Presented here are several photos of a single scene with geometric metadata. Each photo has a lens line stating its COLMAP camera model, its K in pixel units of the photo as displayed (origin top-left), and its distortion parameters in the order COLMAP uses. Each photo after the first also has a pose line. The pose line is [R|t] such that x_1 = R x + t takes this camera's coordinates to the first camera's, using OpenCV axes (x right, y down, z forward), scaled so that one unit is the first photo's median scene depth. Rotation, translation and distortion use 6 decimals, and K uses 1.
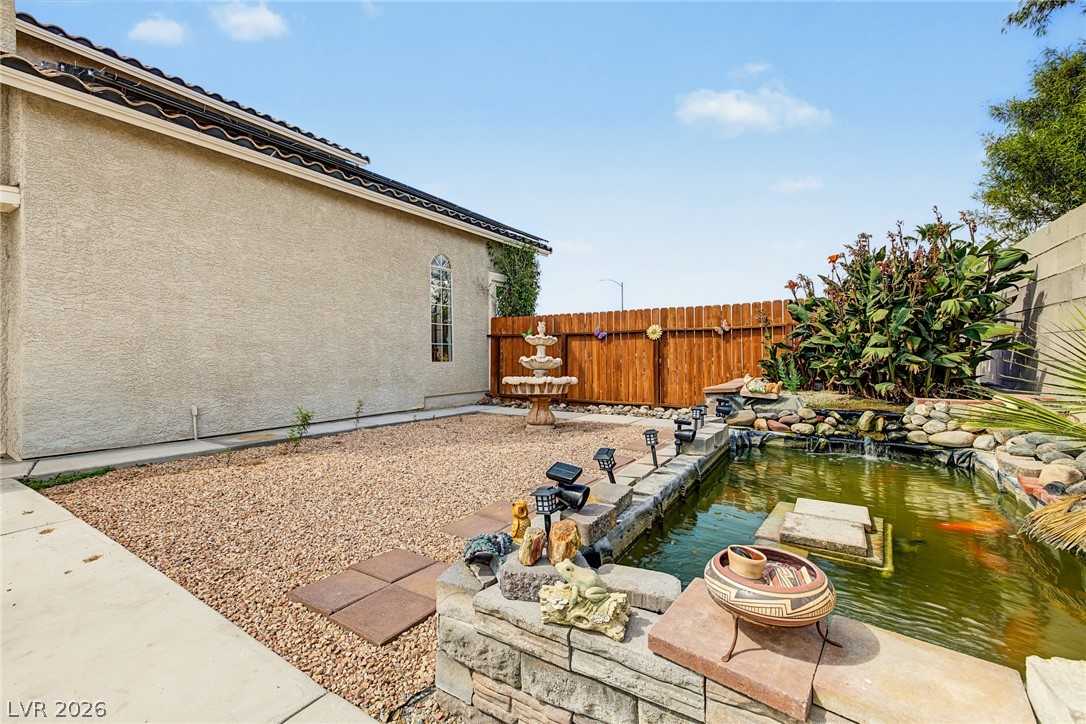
lens RADIAL K [[457.9, 0, 537.7], [0, 457.9, 354.3], [0, 0, 1]] dist [0.005501, -0.000336]
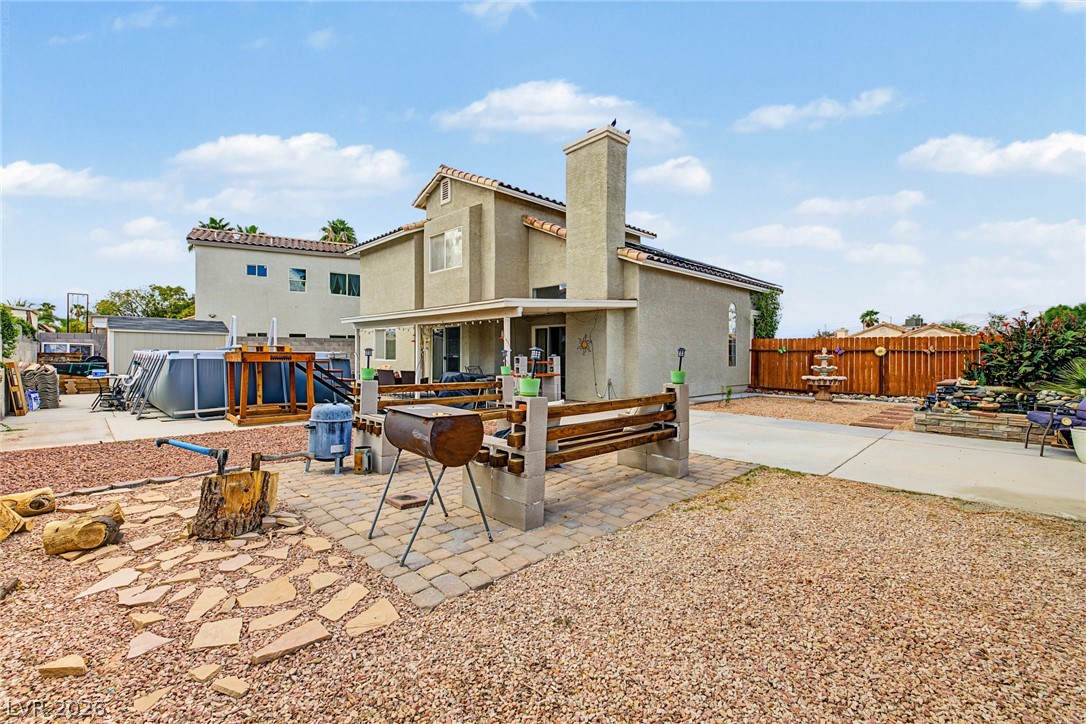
lens RADIAL K [[457.9, 0, 537.7], [0, 457.9, 354.3], [0, 0, 1]] dist [0.005501, -0.000336]
pose [[0.971927, 0.012522, -0.234950, -1.008861], [-0.011674, 0.999919, 0.004999, -0.054845], [0.234993, -0.002116, 0.971995, -1.661931]]
